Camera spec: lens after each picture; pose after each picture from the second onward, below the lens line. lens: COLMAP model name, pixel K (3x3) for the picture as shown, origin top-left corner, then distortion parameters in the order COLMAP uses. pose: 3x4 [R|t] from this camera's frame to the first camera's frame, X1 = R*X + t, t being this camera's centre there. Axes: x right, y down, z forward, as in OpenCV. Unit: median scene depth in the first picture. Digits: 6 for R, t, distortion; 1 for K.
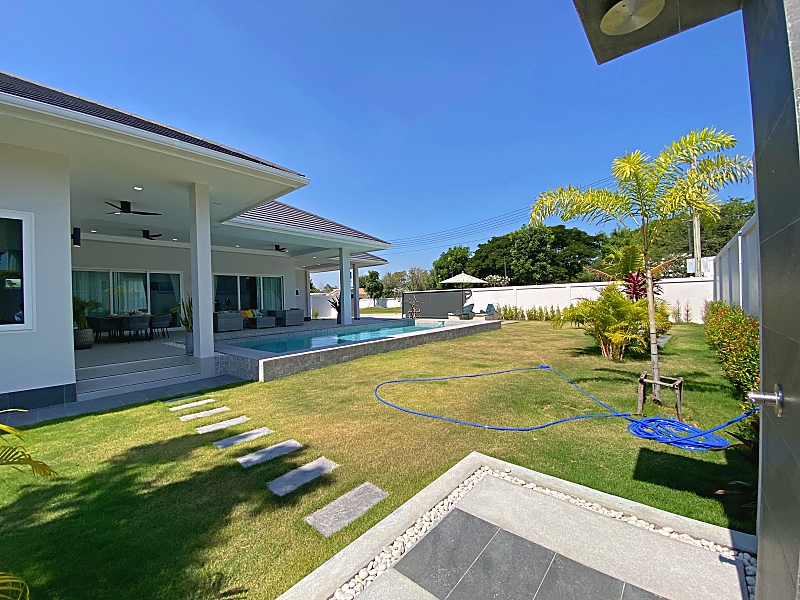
lens RADIAL K [[324.5, 0, 398.1], [0, 324.5, 300.6], [0, 0, 1]] dist [0.028092, -0.023792]
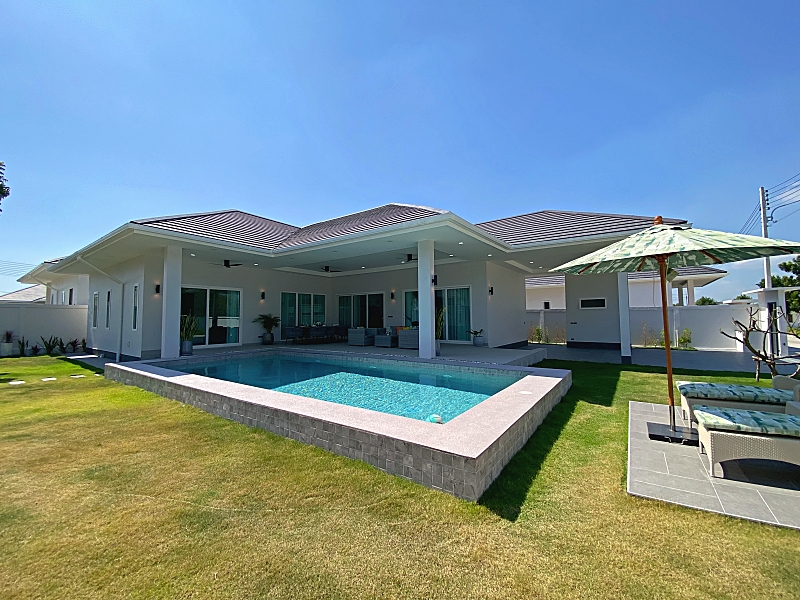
lens RADIAL K [[324.5, 0, 398.1], [0, 324.5, 300.6], [0, 0, 1]] dist [0.028092, -0.023792]
pose [[0.094583, -0.025986, -0.995178, 0.617730], [0.002524, 0.999662, -0.025863, -0.028337], [0.995514, -0.000065, 0.094616, 1.159650]]
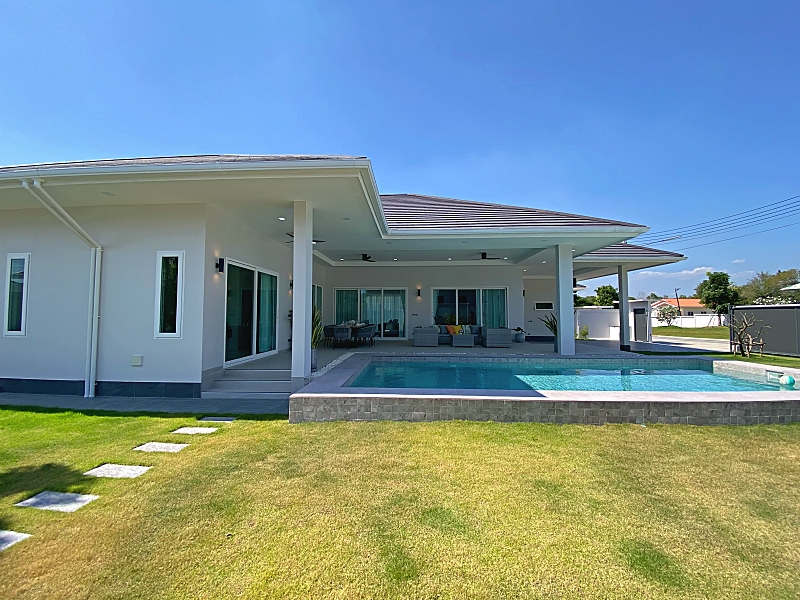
lens RADIAL K [[324.5, 0, 398.1], [0, 324.5, 300.6], [0, 0, 1]] dist [0.028092, -0.023792]
pose [[0.622231, -0.001411, -0.782833, 0.214770], [-0.023340, 0.999520, -0.020353, -0.024607], [0.782486, 0.030936, 0.621900, 0.373240]]
